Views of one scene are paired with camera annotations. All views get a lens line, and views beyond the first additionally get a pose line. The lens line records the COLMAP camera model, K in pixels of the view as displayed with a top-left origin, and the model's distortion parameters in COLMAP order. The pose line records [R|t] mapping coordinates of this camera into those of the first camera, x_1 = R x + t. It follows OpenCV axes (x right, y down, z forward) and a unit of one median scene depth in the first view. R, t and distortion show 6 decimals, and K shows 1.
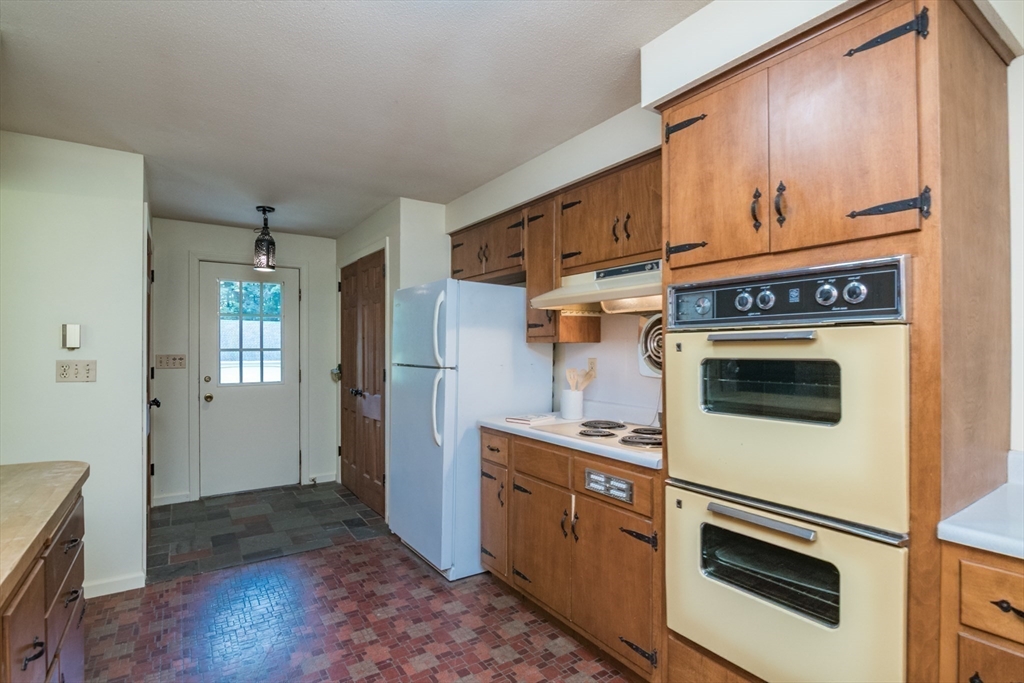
lens RADIAL K [[508.4, 0, 515.0], [0, 508.4, 349.5], [0, 0, 1]] dist [-0.011176, -0.003009]
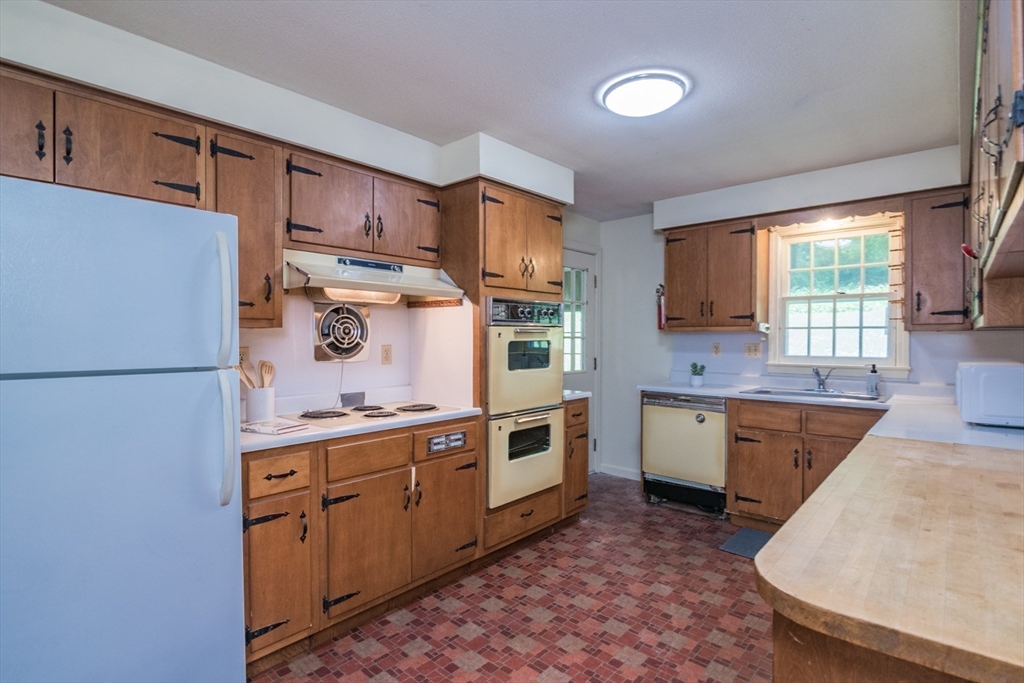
lens RADIAL K [[508.4, 0, 502.7], [0, 508.4, 346.5], [0, 0, 1]] dist [-0.011176, -0.003009]
pose [[-0.250016, -0.016508, 0.968101, -1.119095], [0.001449, 0.999847, 0.017424, 0.003531], [-0.968241, 0.005759, -0.249954, 1.209430]]
